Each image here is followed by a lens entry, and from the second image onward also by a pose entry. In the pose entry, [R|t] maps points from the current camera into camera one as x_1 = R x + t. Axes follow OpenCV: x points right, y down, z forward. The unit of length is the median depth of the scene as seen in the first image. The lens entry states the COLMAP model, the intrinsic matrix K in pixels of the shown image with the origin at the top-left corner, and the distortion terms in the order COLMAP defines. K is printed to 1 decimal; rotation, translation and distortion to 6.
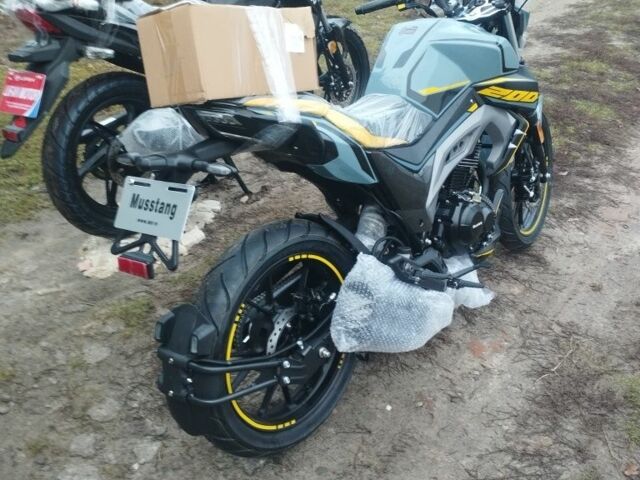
lens RADIAL K [[689.5, 0, 316.3], [0, 689.5, 235.8], [0, 0, 1]] dist [0.065619, 0.000000]
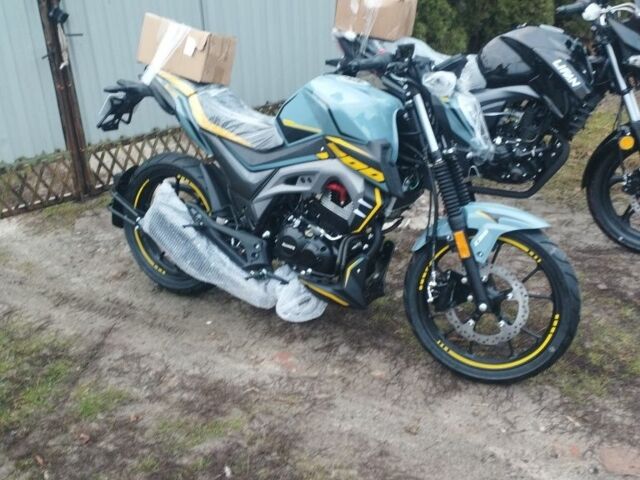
lens RADIAL K [[689.5, 0, 317.8], [0, 689.5, 241.4], [0, 0, 1]] dist [0.065619, 0.000000]
pose [[0.176147, 0.413148, -0.893465, 1.312870], [-0.459978, 0.837013, 0.296359, -0.401698], [0.870283, 0.358772, 0.337477, 0.653521]]
